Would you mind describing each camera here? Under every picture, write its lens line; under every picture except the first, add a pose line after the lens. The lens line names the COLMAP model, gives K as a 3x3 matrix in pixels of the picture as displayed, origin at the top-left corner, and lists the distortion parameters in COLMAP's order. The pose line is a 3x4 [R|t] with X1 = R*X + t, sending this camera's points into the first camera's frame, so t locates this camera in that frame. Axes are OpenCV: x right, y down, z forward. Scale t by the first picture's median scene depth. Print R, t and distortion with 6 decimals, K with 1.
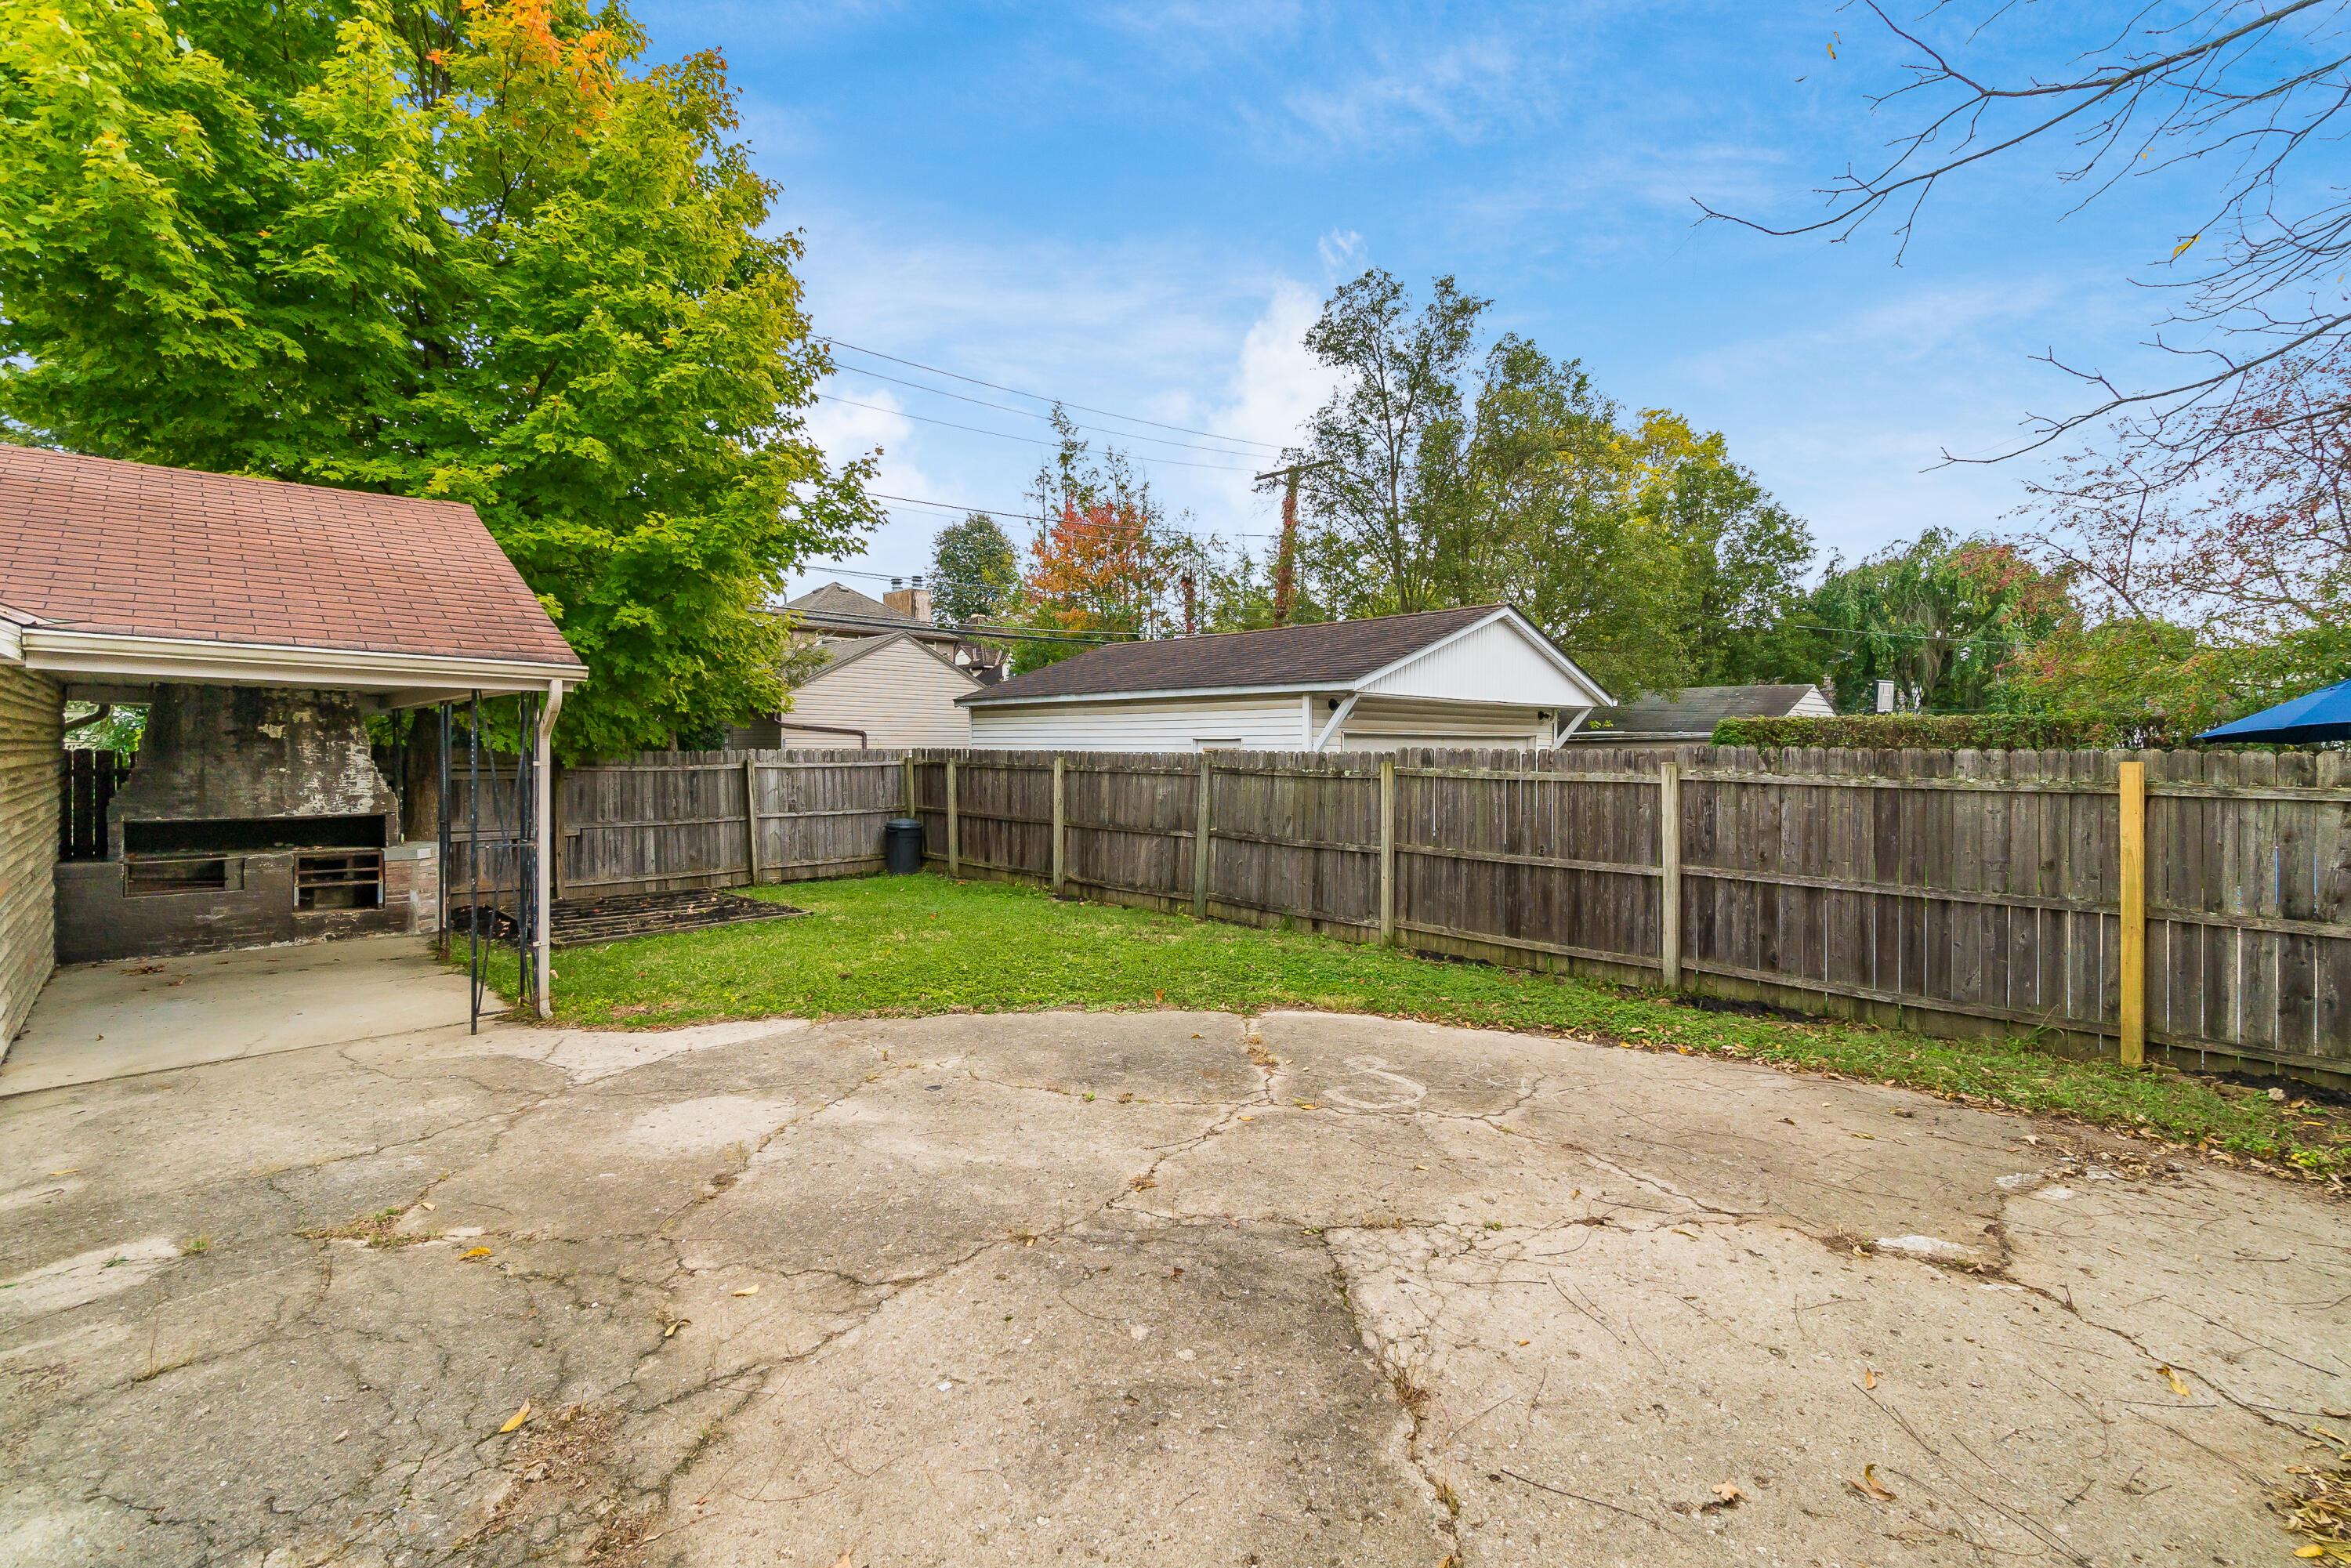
lens RADIAL K [[1016.0, 0, 1167.4], [0, 1016.0, 756.5], [0, 0, 1]] dist [-0.002404, 0.000551]
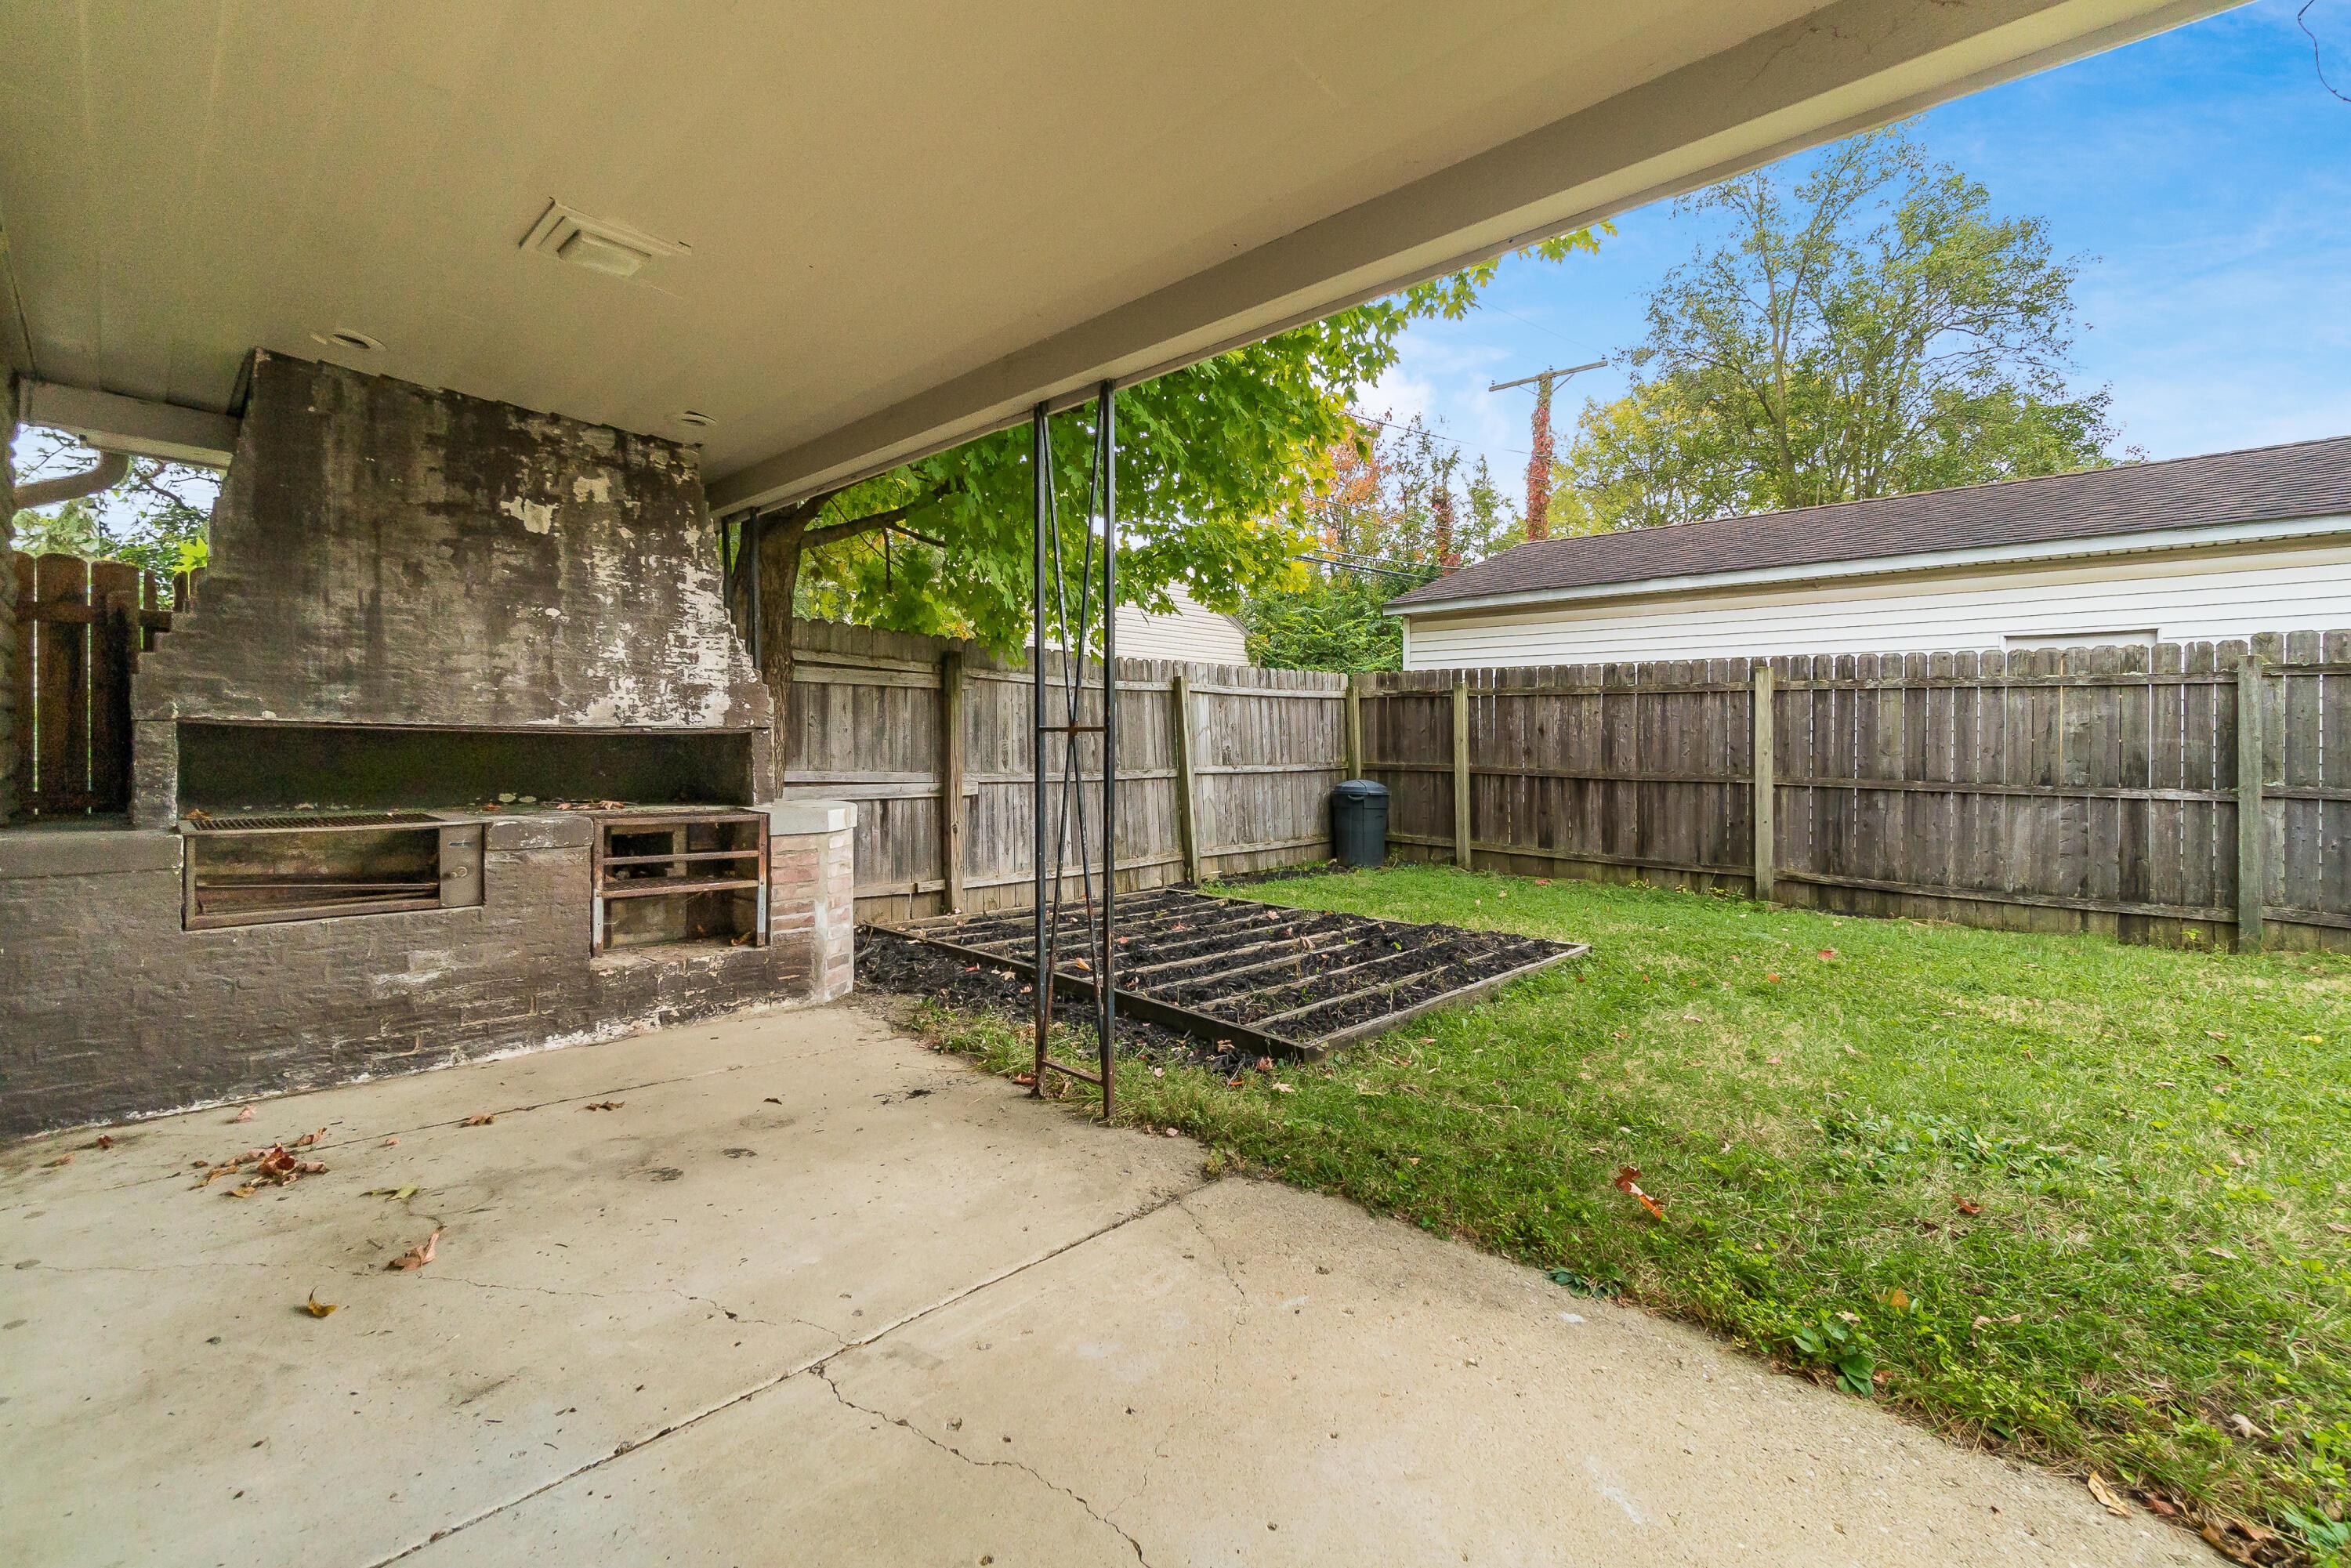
lens RADIAL K [[1016.0, 0, 1167.4], [0, 1016.0, 756.5], [0, 0, 1]] dist [-0.002404, 0.000551]
pose [[0.999835, 0.005780, 0.017223, -0.661688], [-0.005928, 0.999946, 0.008570, 0.070178], [-0.017172, -0.008671, 0.999815, 0.612616]]
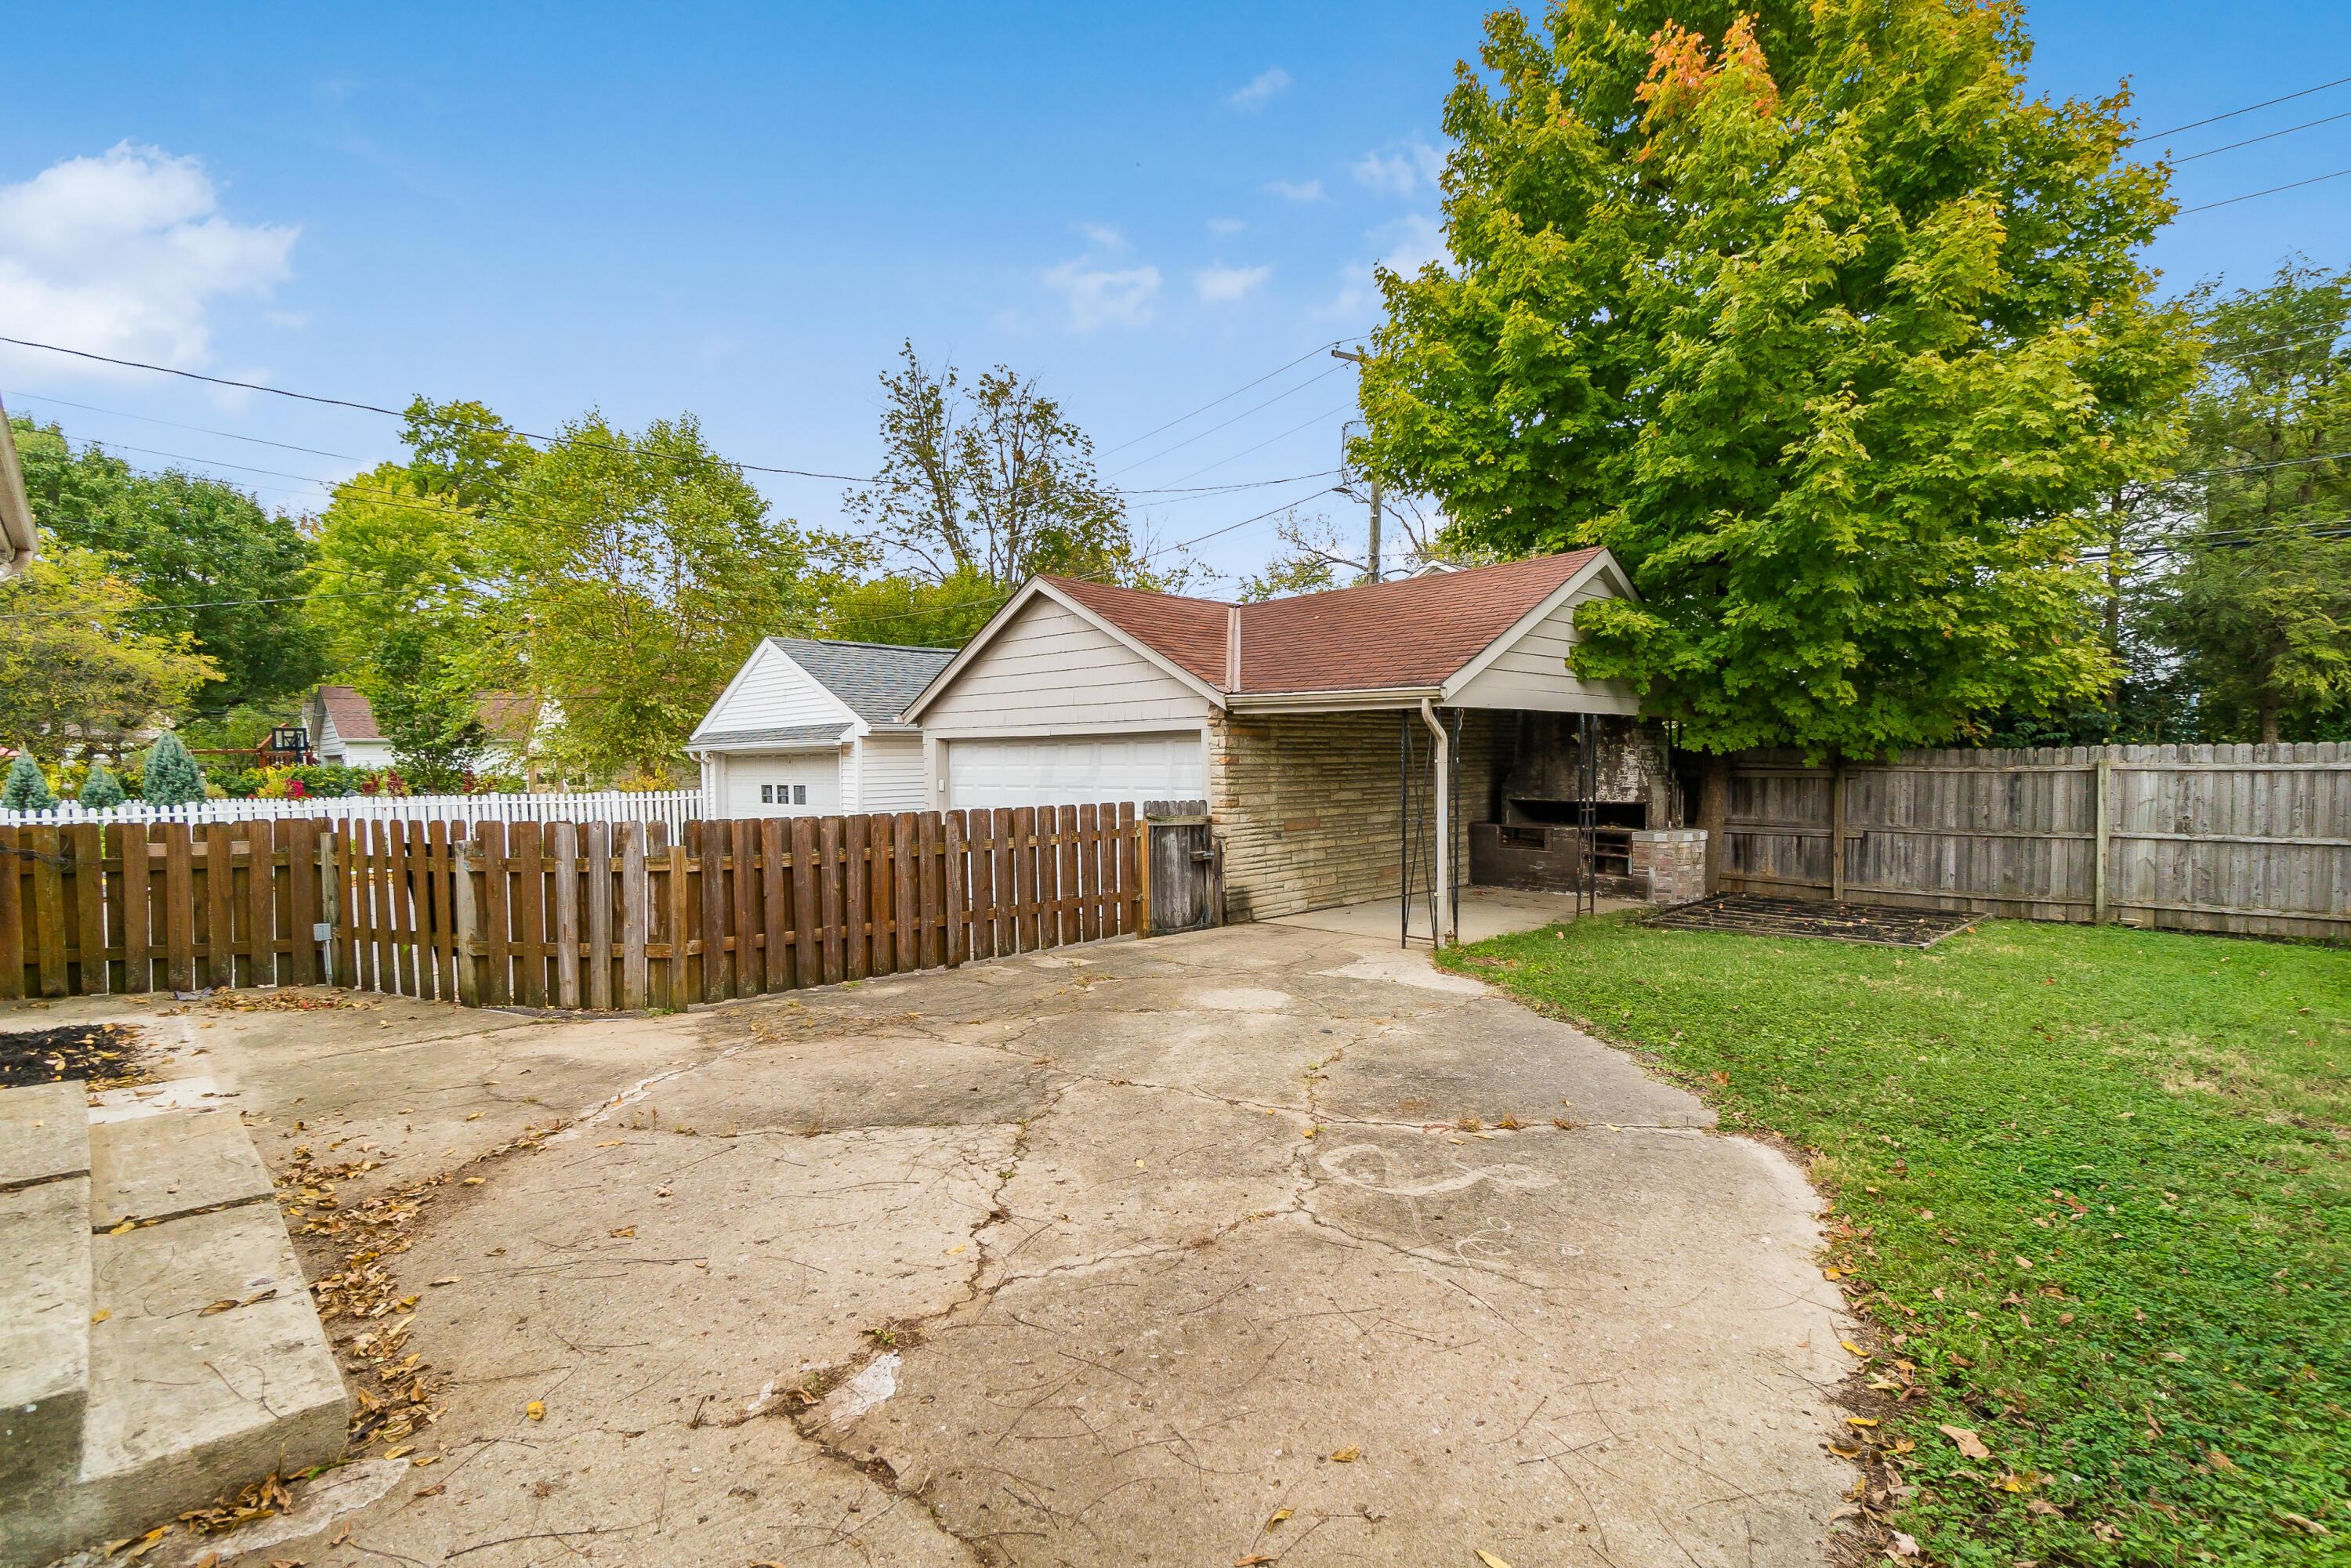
lens RADIAL K [[1083.8, 0, 1175.5], [0, 1083.8, 784.0], [0, 0, 1]] dist [-0.005879, -0.000845]
pose [[0.002289, 0.021258, -0.999771, 0.599055], [0.002504, 0.999771, 0.021264, 0.004691], [0.999994, -0.002552, 0.002235, 0.474827]]
